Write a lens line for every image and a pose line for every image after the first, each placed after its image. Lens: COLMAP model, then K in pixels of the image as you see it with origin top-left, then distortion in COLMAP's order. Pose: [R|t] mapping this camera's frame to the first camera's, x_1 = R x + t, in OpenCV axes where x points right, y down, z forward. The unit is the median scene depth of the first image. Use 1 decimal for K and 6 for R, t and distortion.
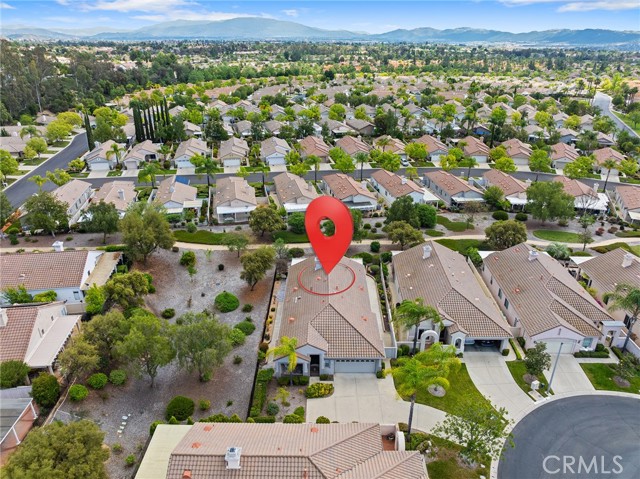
lens RADIAL K [[450.1, 0, 320.0], [0, 450.1, 239.5], [0, 0, 1]] dist [-0.037714, -0.000247]
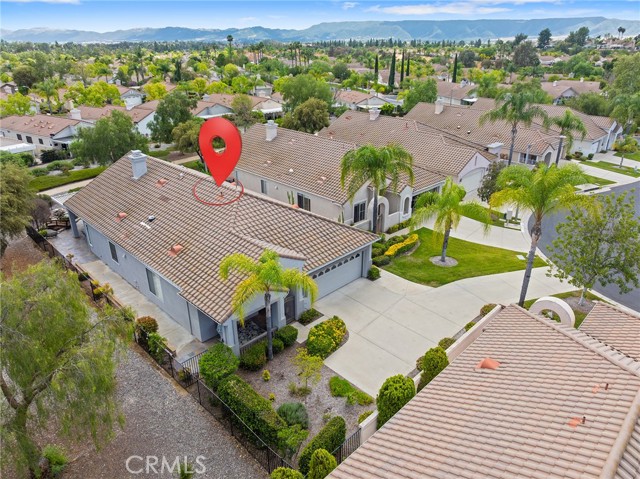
lens RADIAL K [[450.1, 0, 320.0], [0, 450.1, 239.5], [0, 0, 1]] dist [-0.037714, -0.000247]
pose [[0.695188, -0.298092, 0.654106, -0.285719], [0.297719, 0.947647, 0.115448, 0.177612], [-0.654276, 0.114482, 0.747541, 0.623390]]
